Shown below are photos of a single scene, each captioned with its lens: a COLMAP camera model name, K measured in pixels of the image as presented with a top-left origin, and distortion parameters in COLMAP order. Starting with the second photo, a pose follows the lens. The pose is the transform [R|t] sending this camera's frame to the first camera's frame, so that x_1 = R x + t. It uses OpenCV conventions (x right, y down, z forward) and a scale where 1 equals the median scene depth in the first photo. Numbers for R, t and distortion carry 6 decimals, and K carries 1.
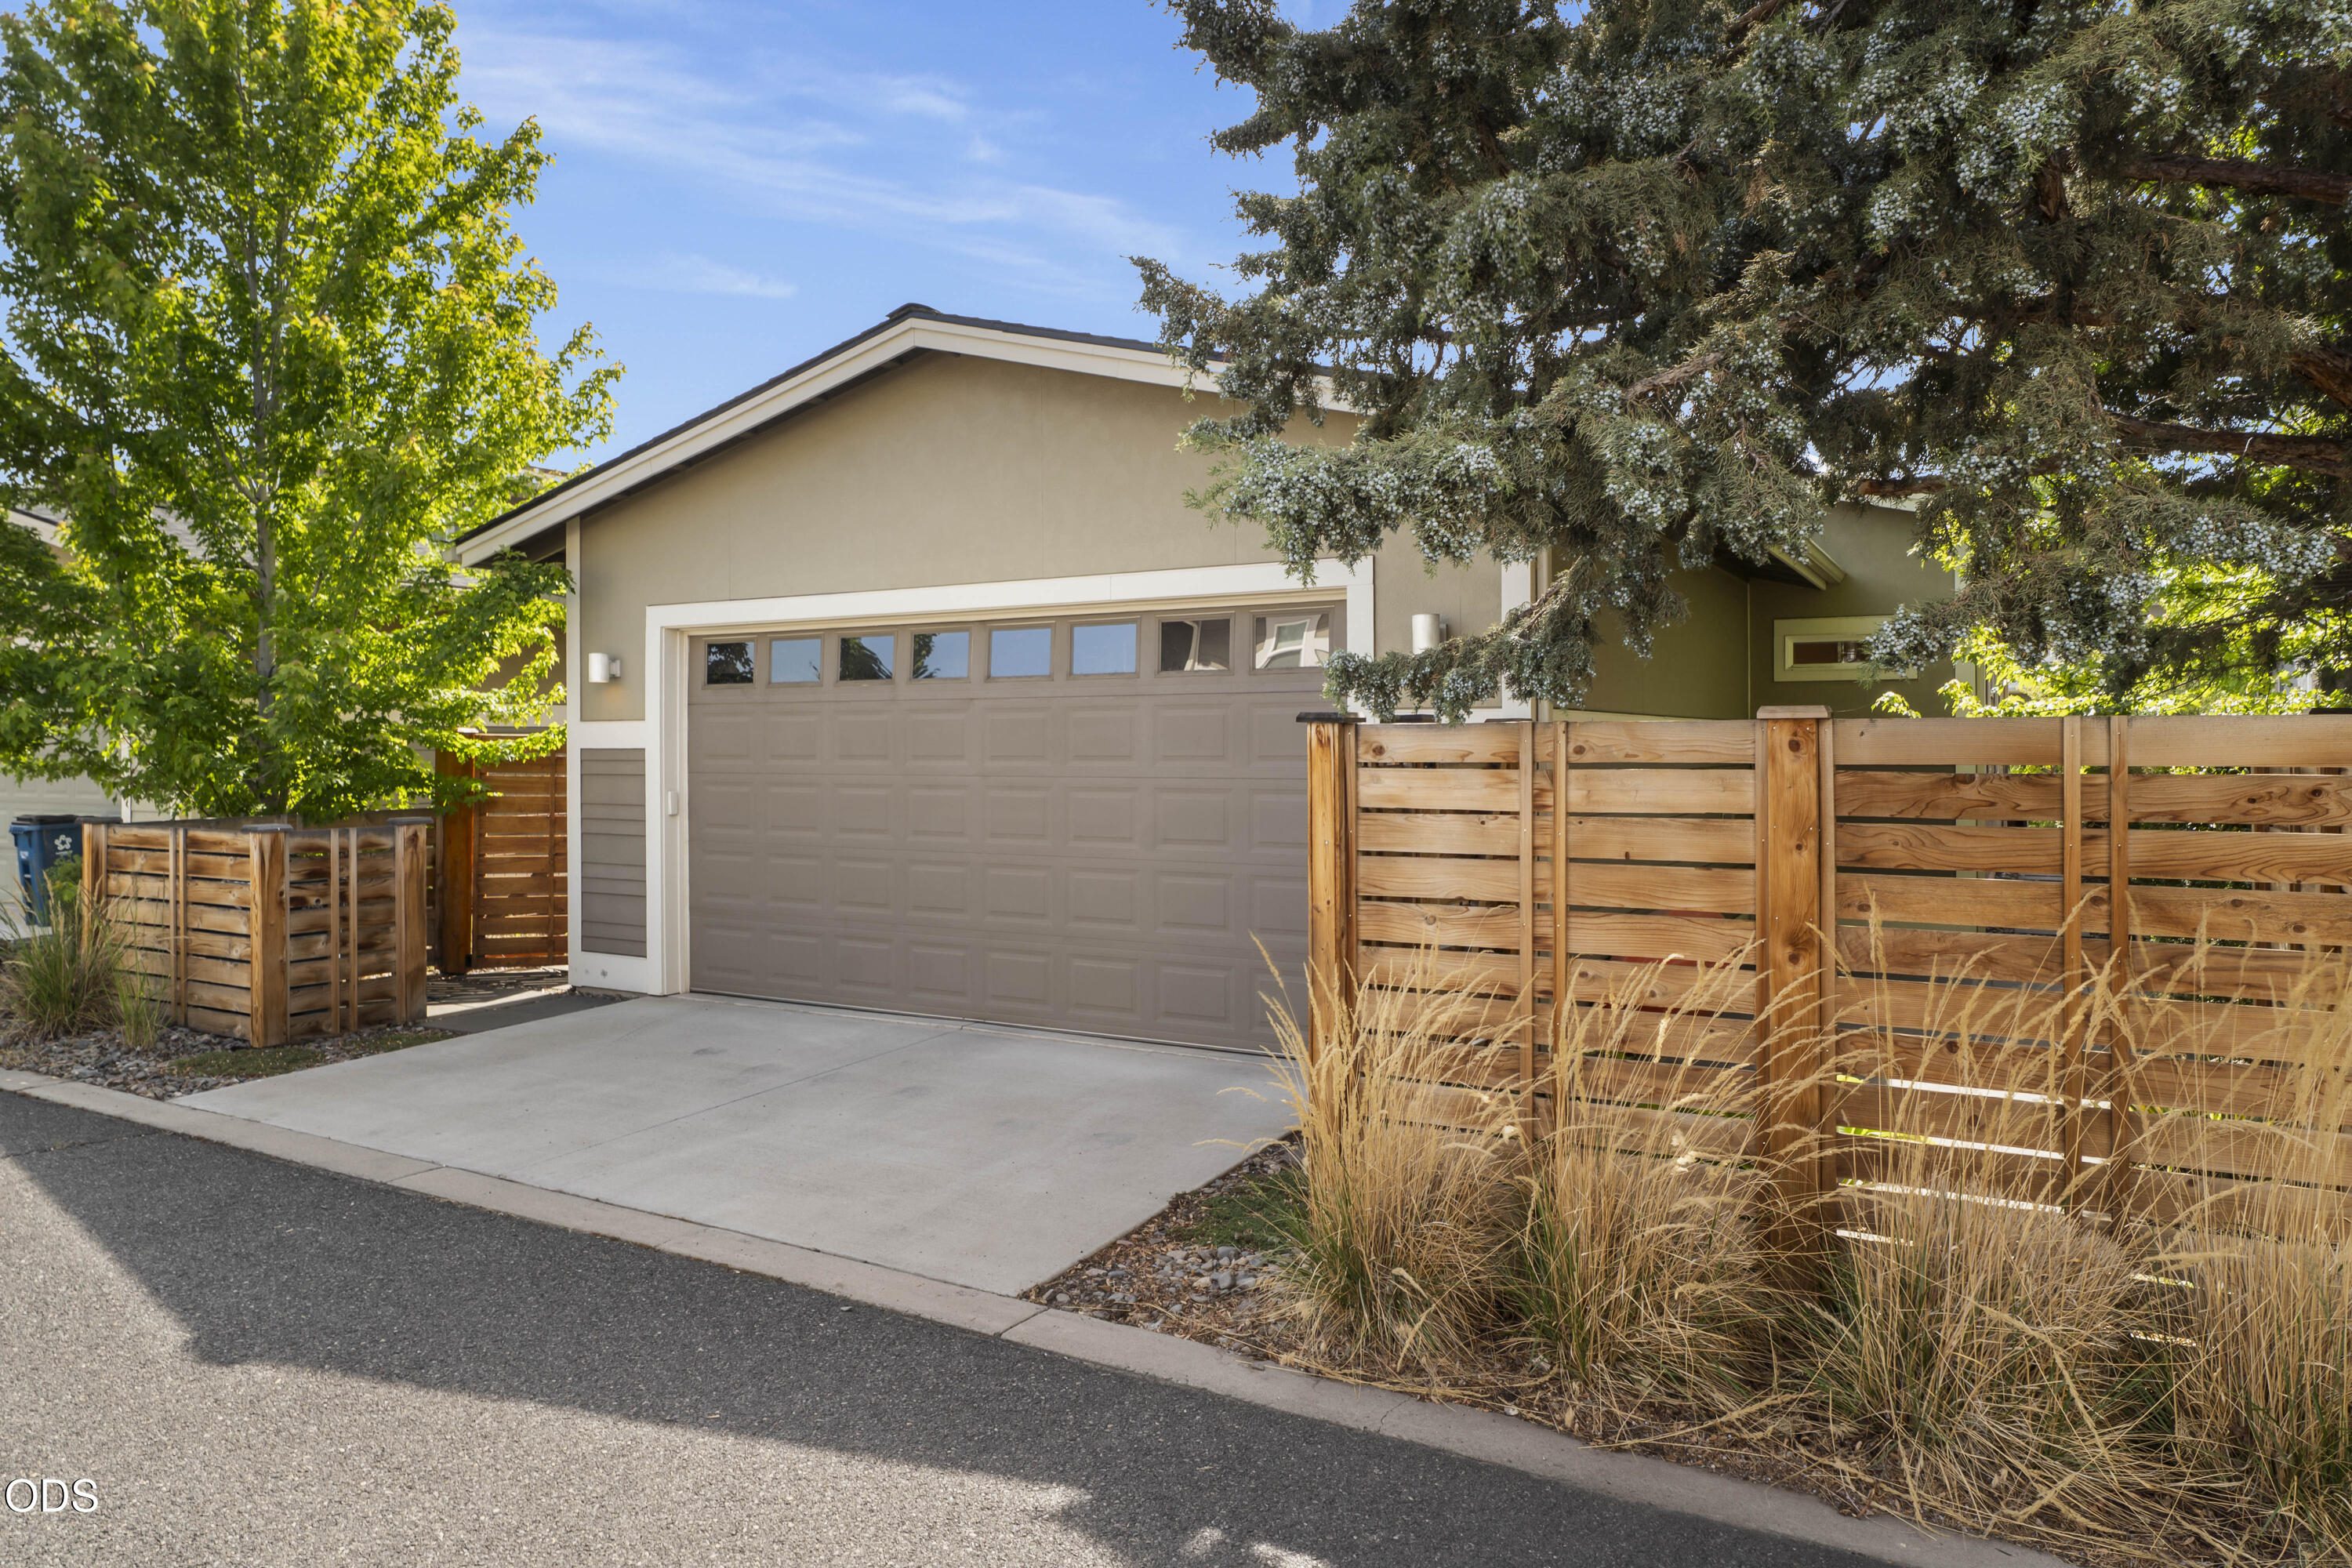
lens RADIAL K [[1487.6, 0, 1179.0], [0, 1487.6, 744.1], [0, 0, 1]] dist [0.001163, -0.000696]
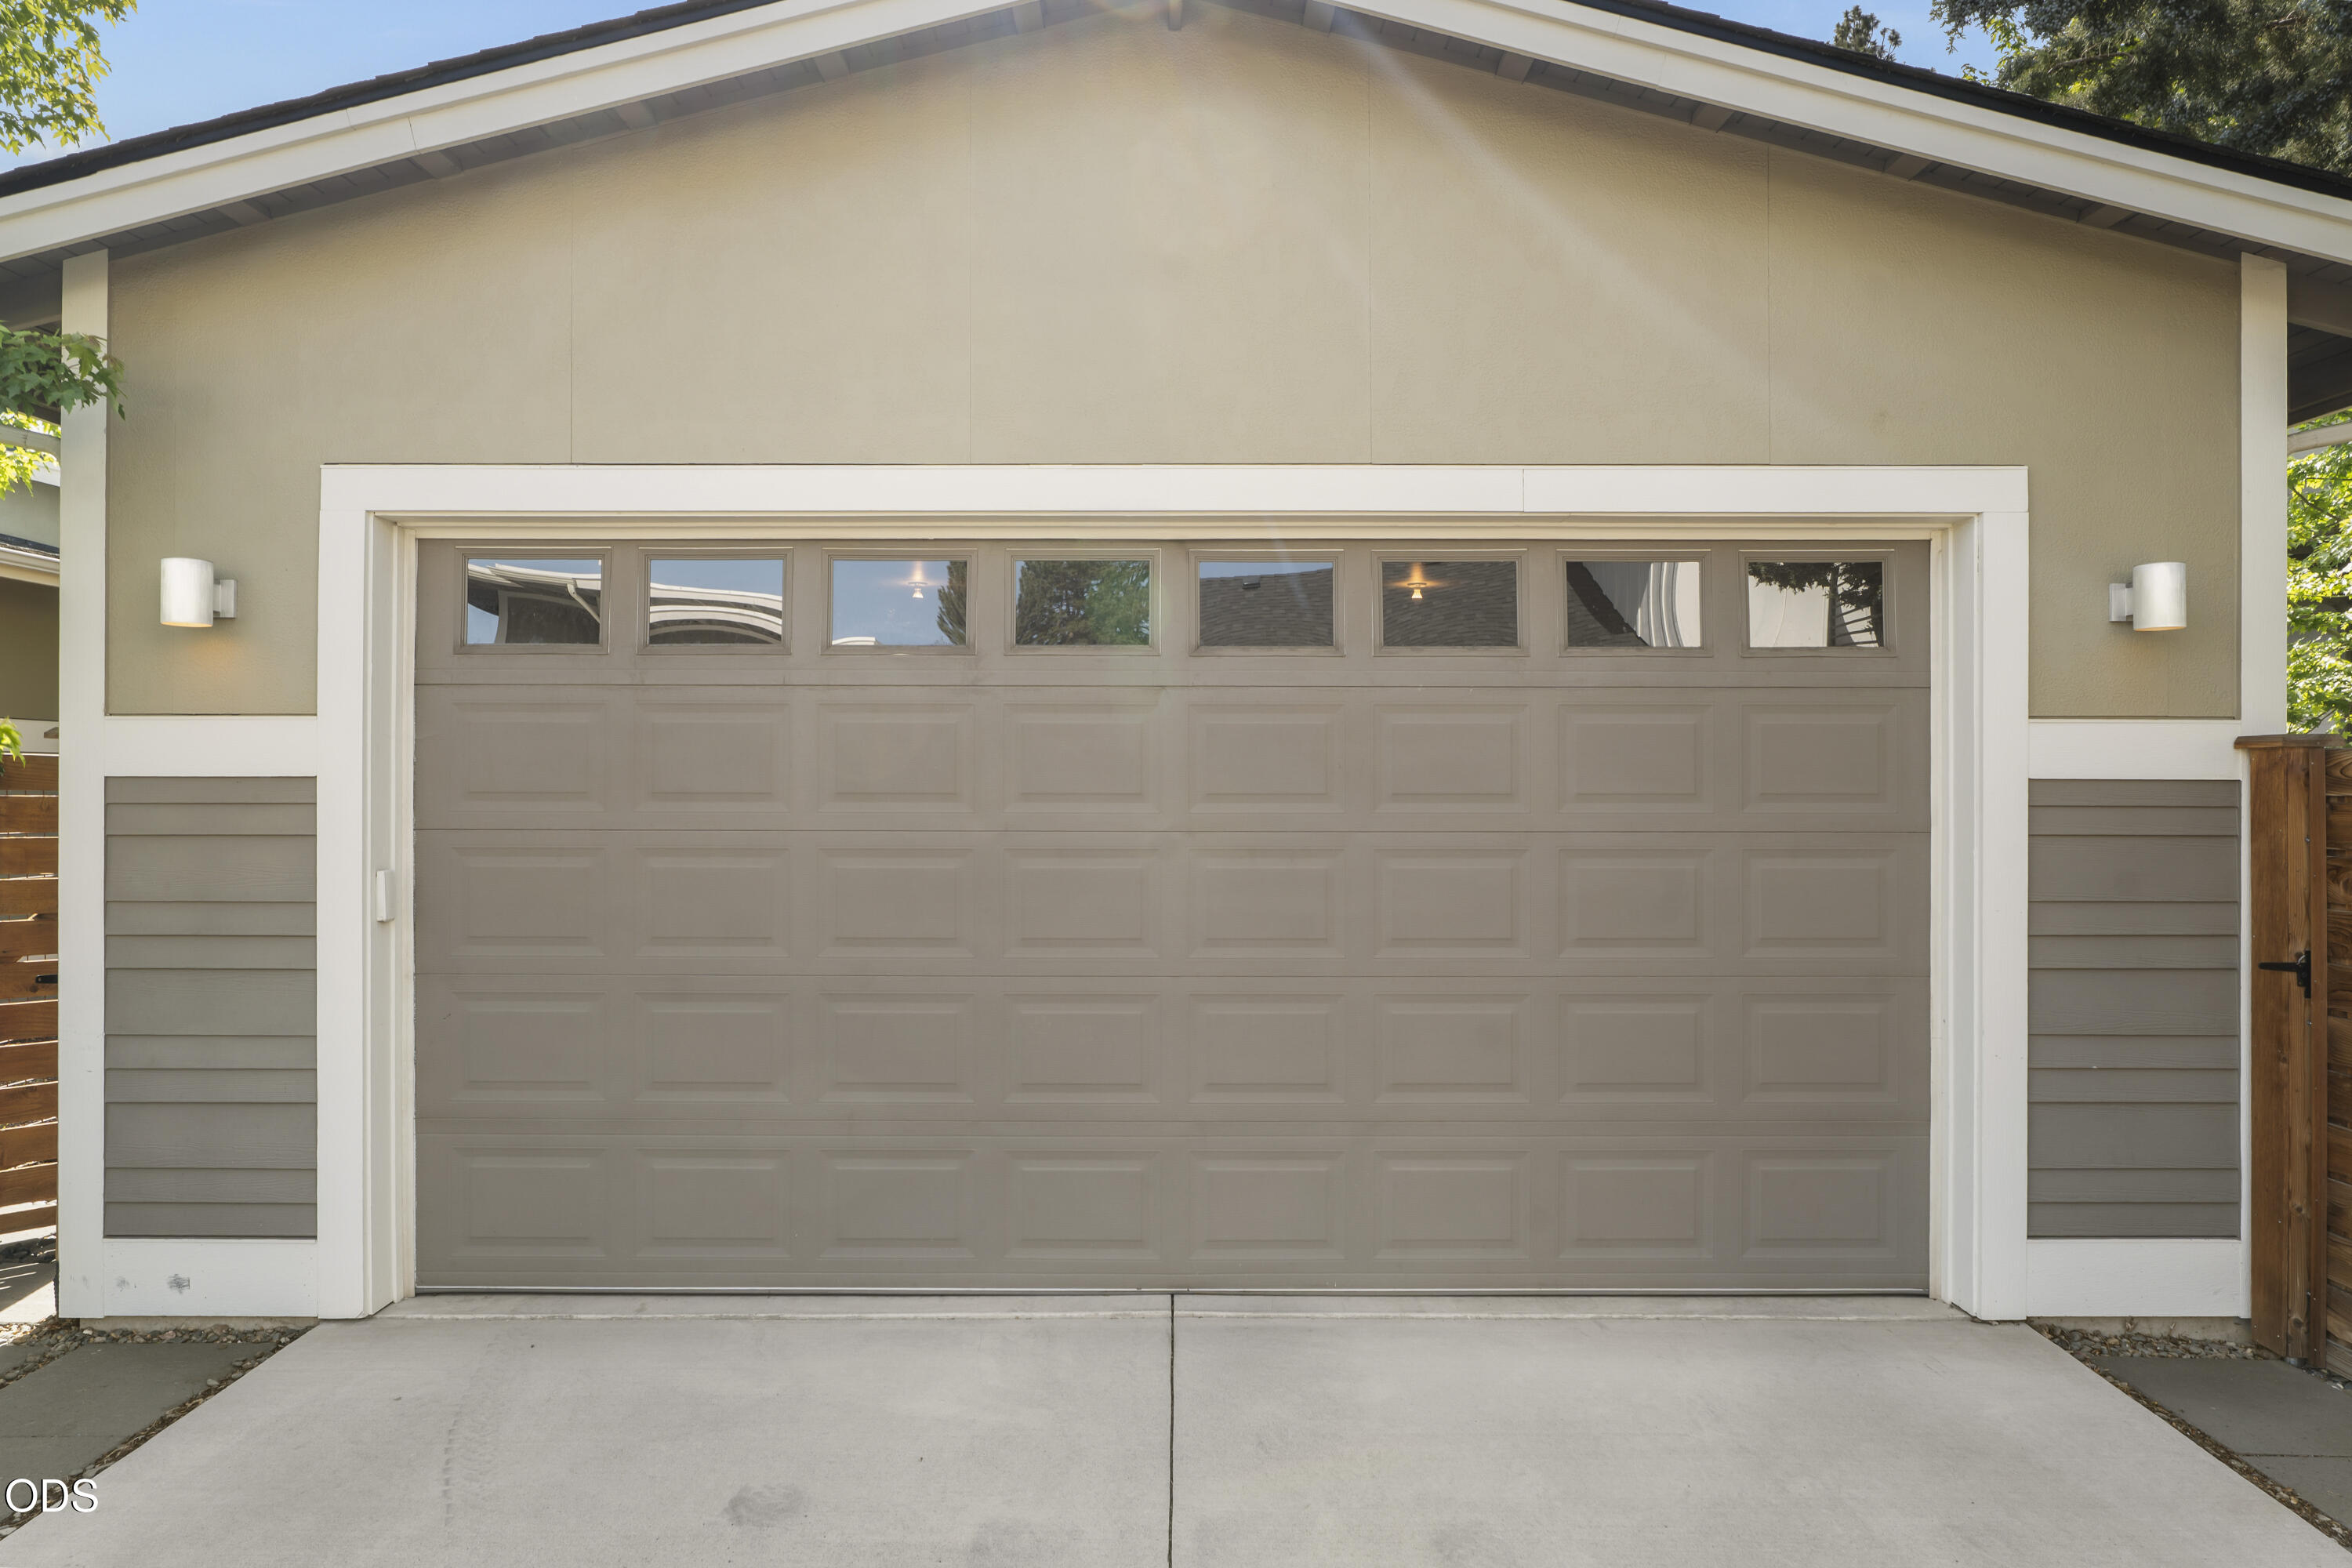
lens RADIAL K [[1583.1, 0, 1176.0], [0, 1583.1, 784.0], [0, 0, 1]] dist [-0.012561, 0.035144]
pose [[0.871582, 0.002231, 0.490244, -0.415516], [-0.004104, 0.999988, 0.002747, 0.002781], [-0.490232, -0.004406, 0.871581, 0.509392]]
